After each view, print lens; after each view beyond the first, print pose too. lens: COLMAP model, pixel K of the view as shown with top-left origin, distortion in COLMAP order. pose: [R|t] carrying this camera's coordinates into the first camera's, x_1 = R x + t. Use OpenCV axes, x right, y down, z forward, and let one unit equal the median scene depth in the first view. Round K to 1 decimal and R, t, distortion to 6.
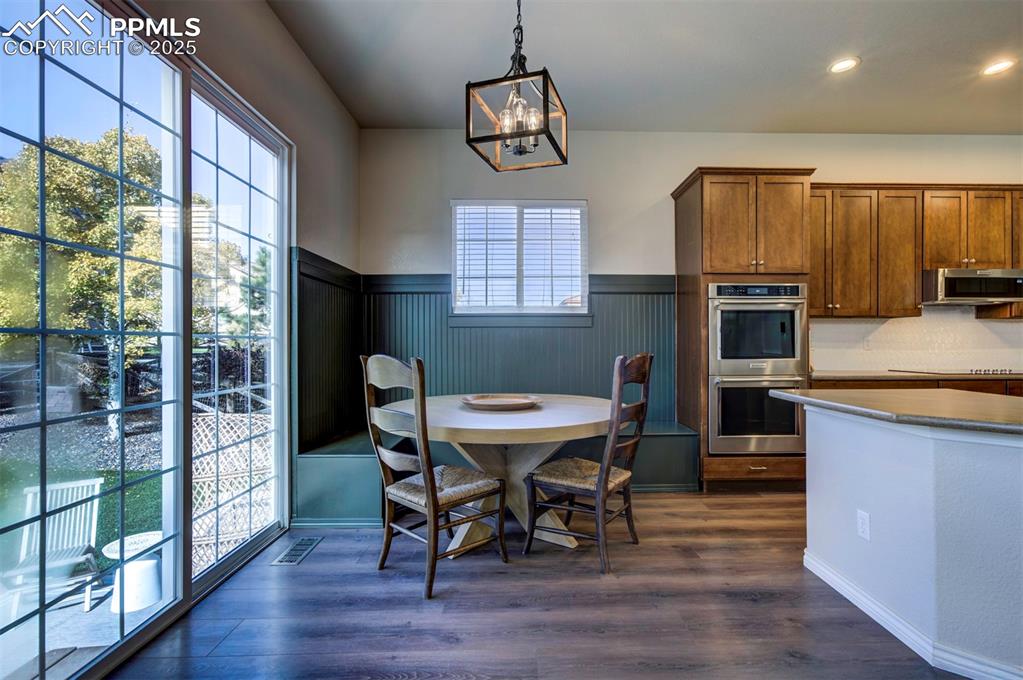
lens RADIAL K [[466.2, 0, 528.6], [0, 466.2, 341.2], [0, 0, 1]] dist [-0.036282, 0.027646]
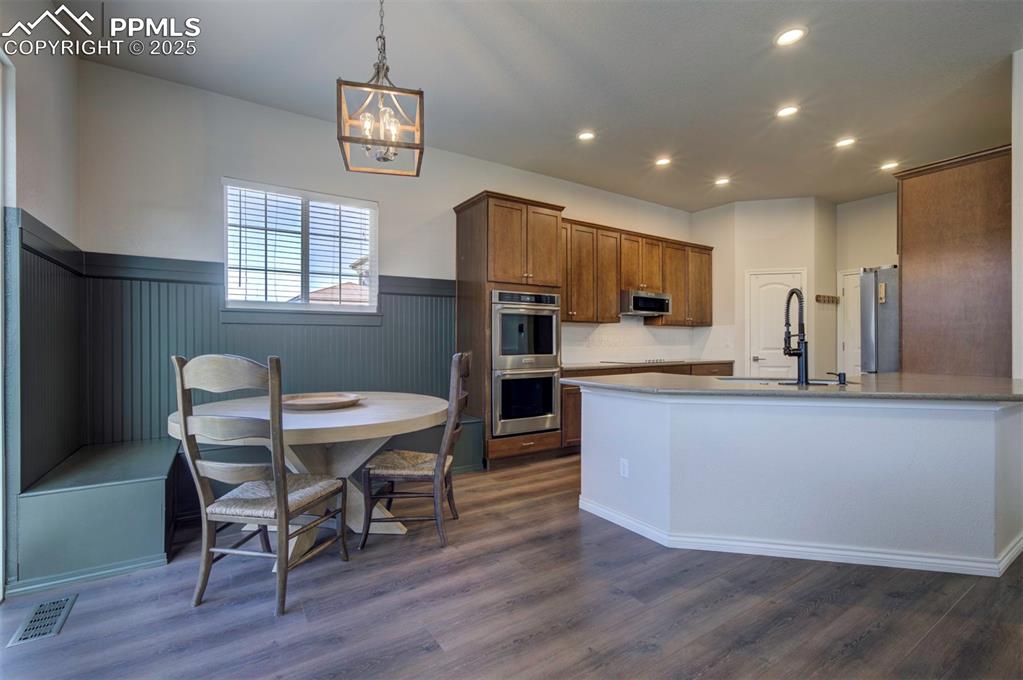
lens RADIAL K [[459.8, 0, 511.5], [0, 459.8, 340.0], [0, 0, 1]] dist [-0.076513, 0.064399]
pose [[0.848868, 0.002429, 0.528599, -0.182953], [-0.001944, 0.999997, -0.001474, 0.001937], [-0.528601, 0.000223, 0.848870, -0.009571]]
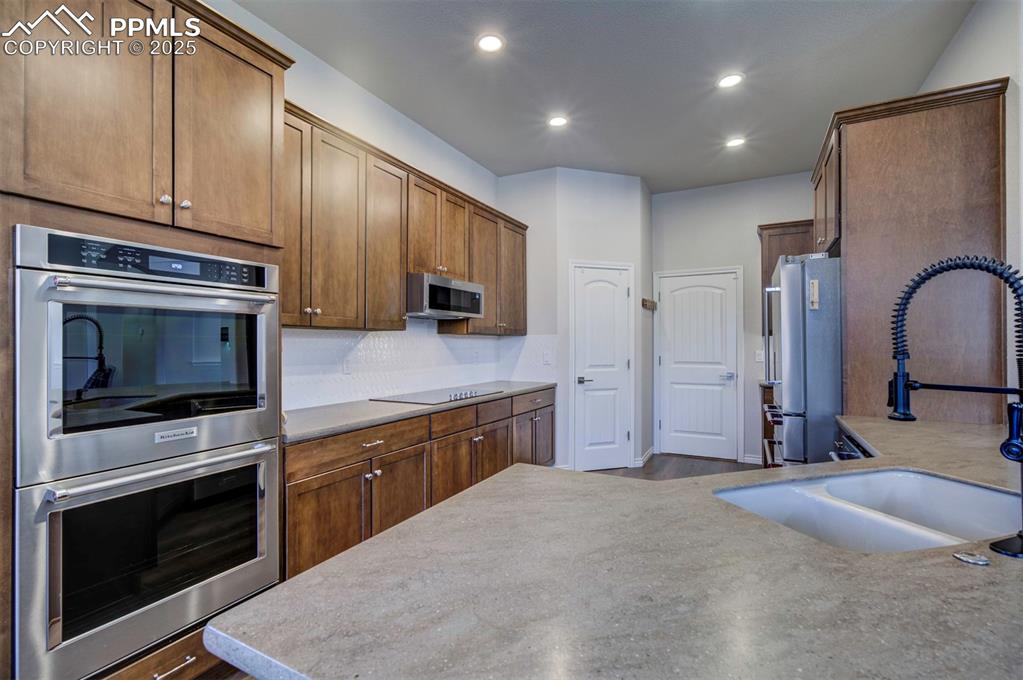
lens RADIAL K [[465.6, 0, 511.5], [0, 465.6, 340.0], [0, 0, 1]] dist [-0.002292, 0.006235]
pose [[0.478314, 0.006974, 0.878161, 0.255608], [-0.001858, 0.999974, -0.006929, -0.034971], [-0.878187, 0.001683, 0.478315, 0.499574]]
